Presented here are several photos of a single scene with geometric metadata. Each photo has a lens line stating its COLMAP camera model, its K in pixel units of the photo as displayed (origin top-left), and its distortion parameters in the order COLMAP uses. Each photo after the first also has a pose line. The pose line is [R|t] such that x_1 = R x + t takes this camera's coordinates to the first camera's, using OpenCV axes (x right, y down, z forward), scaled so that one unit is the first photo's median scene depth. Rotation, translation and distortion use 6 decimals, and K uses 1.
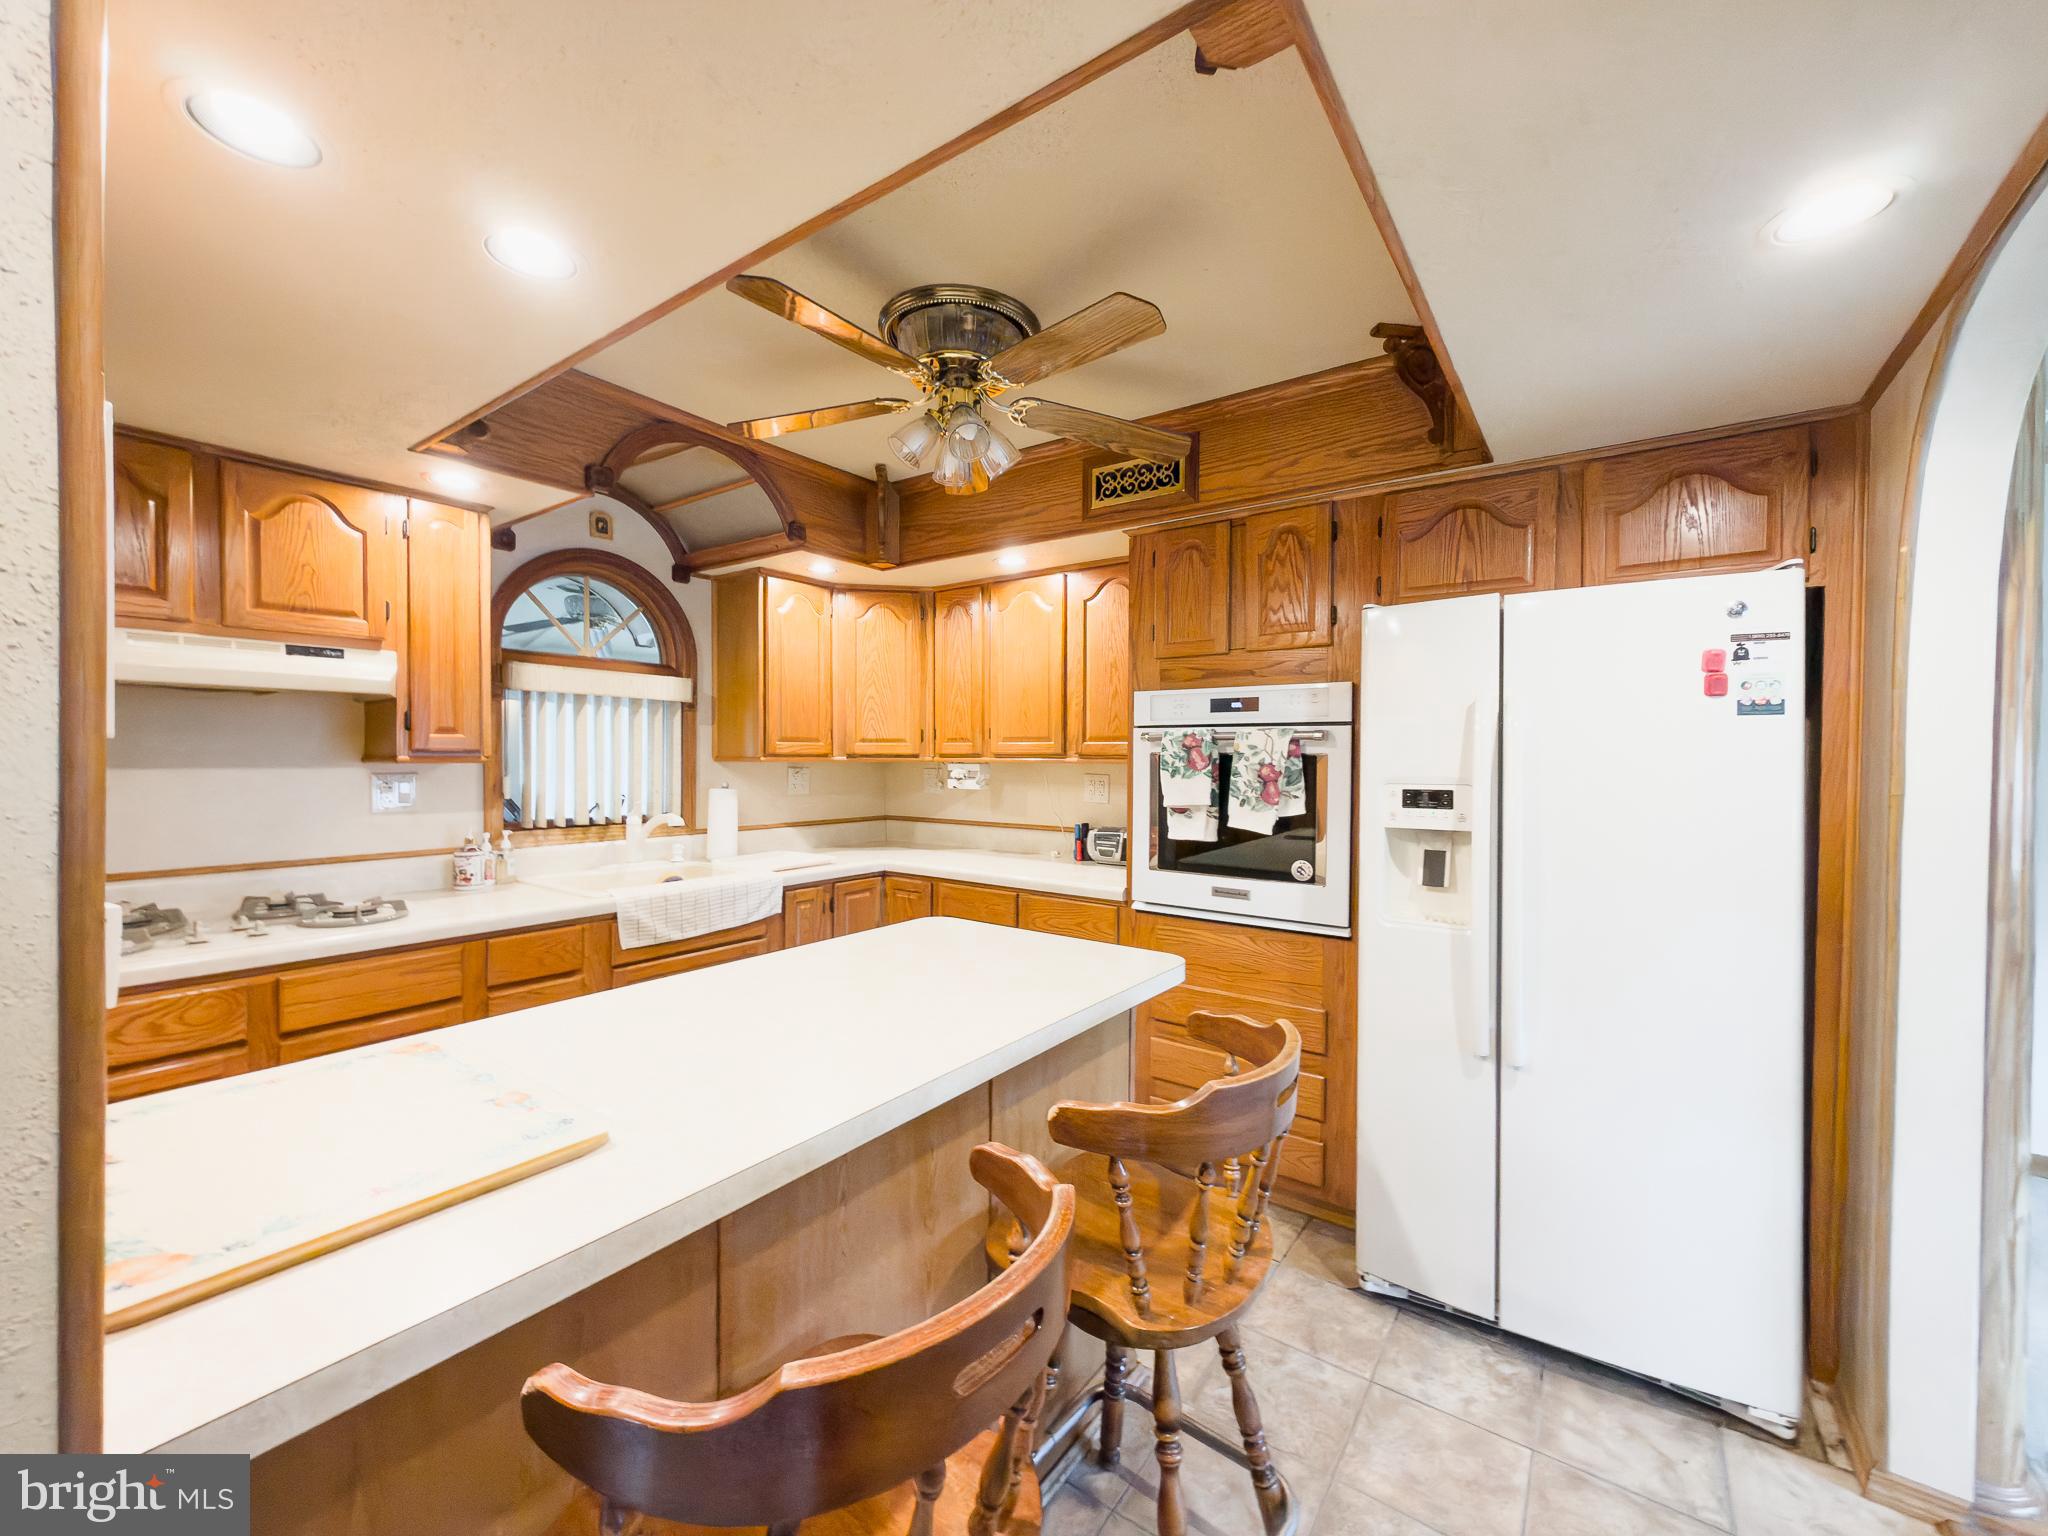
lens RADIAL K [[814.3, 0, 1025.9], [0, 814.3, 760.5], [0, 0, 1]] dist [-0.003150, 0.000145]
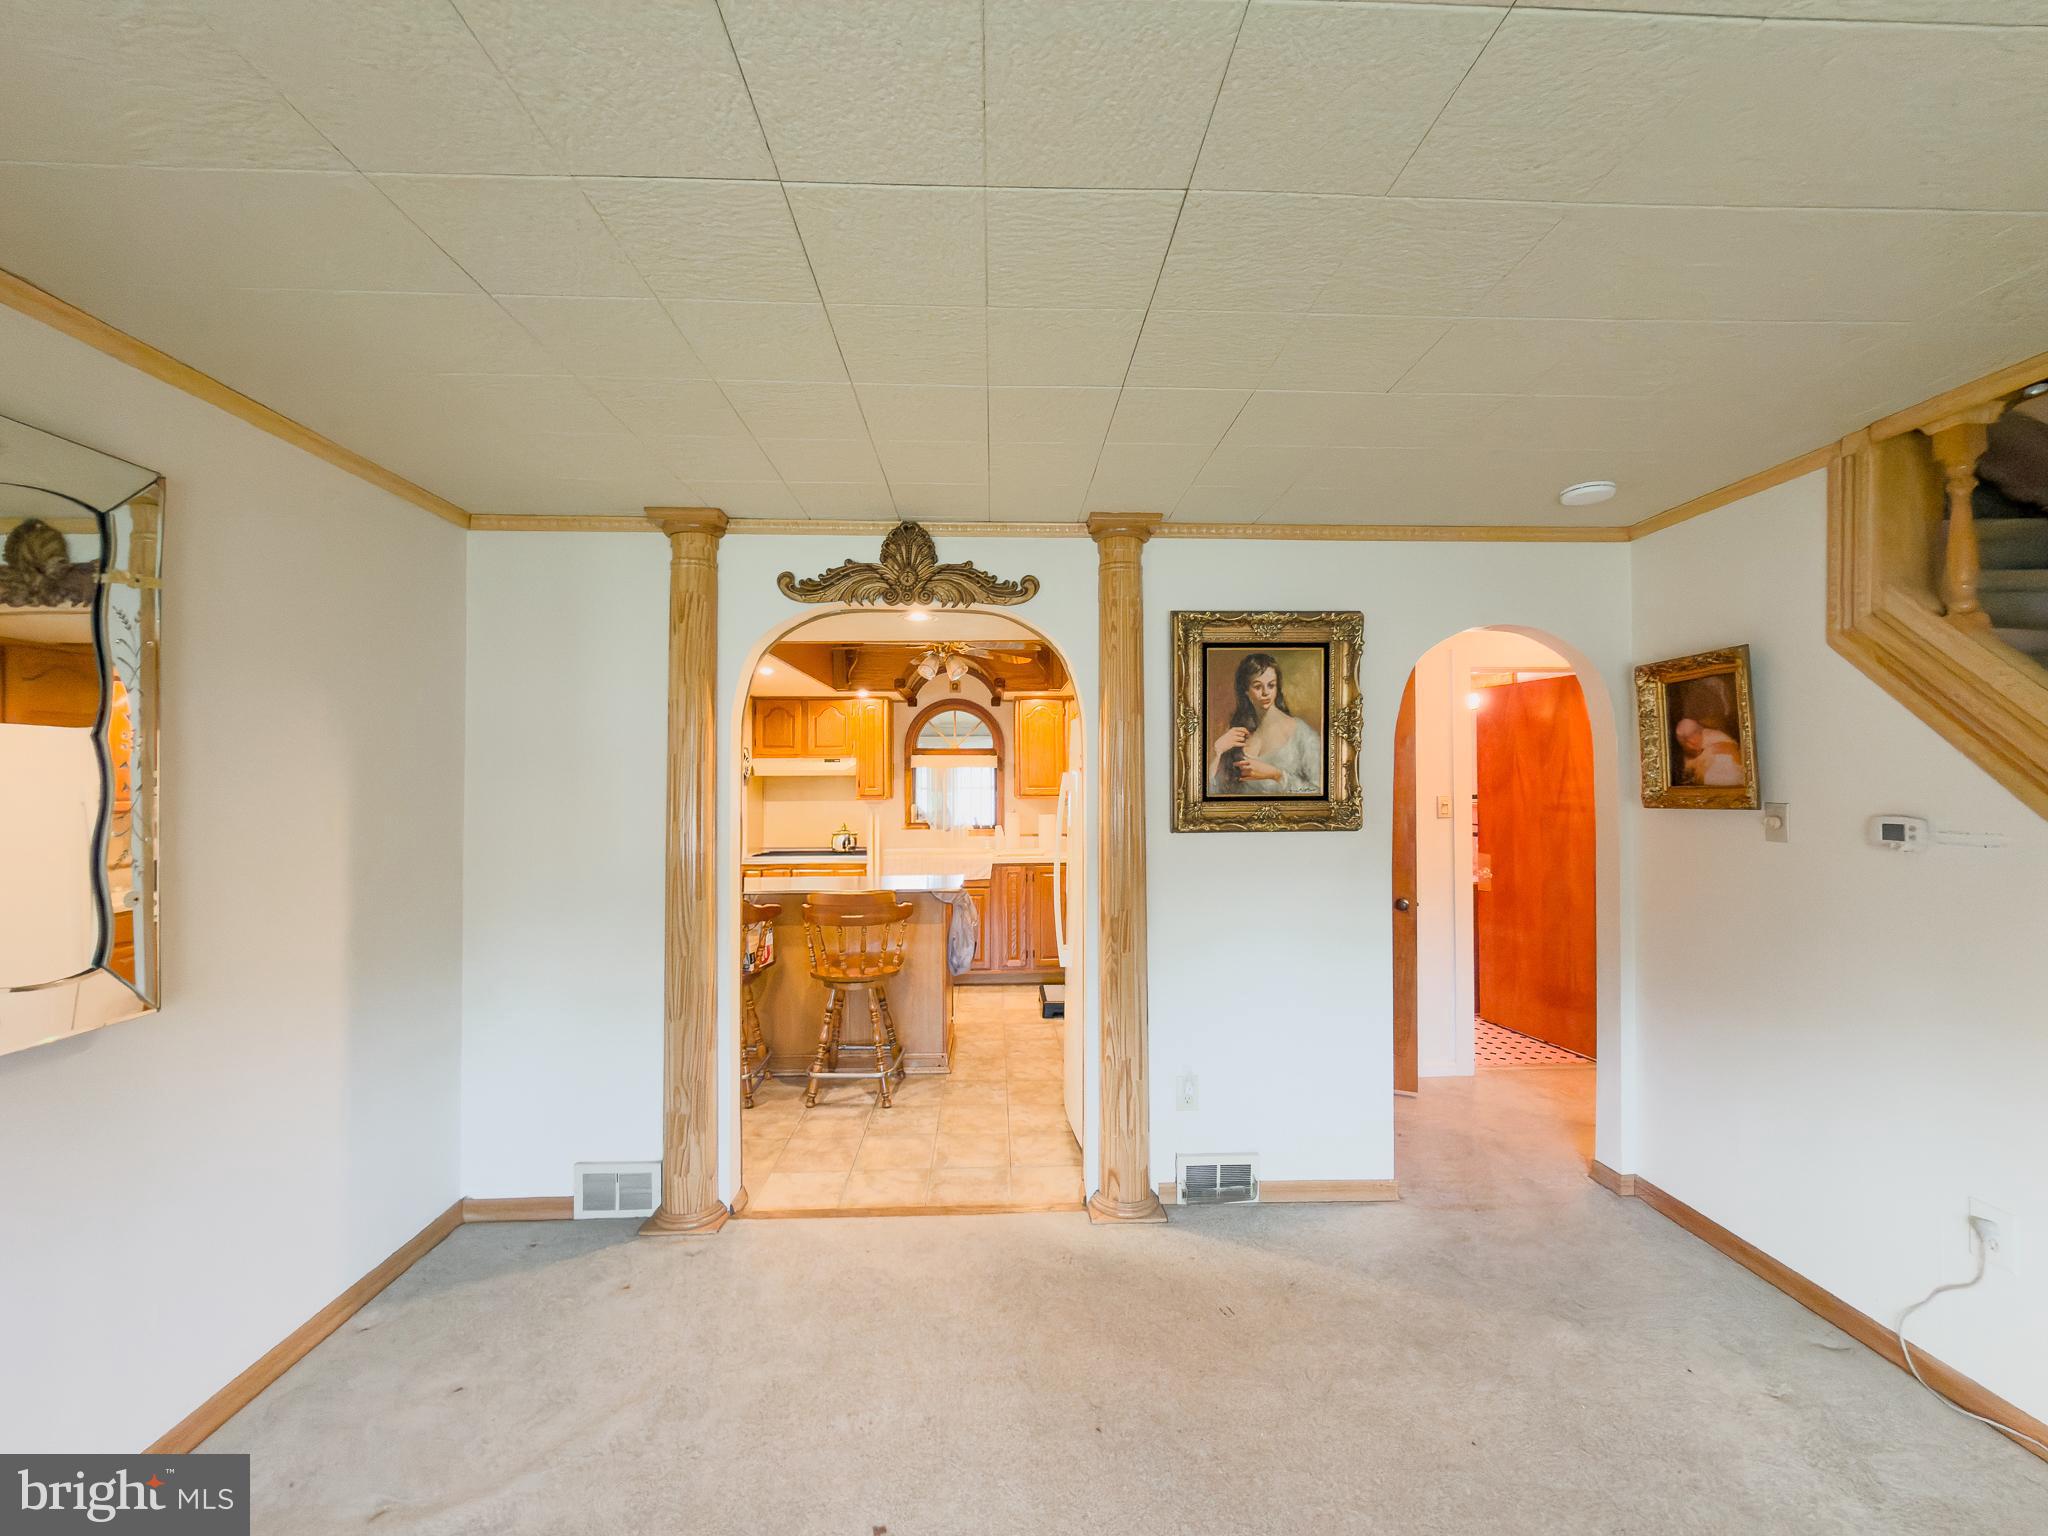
lens RADIAL K [[821.1, 0, 1020.4], [0, 821.1, 771.6], [0, 0, 1]] dist [-0.000494, -0.000347]
pose [[0.614339, -0.013193, -0.788932, 1.614847], [-0.002128, 0.999829, -0.018376, -0.040788], [0.789039, 0.012968, 0.614206, -0.213321]]
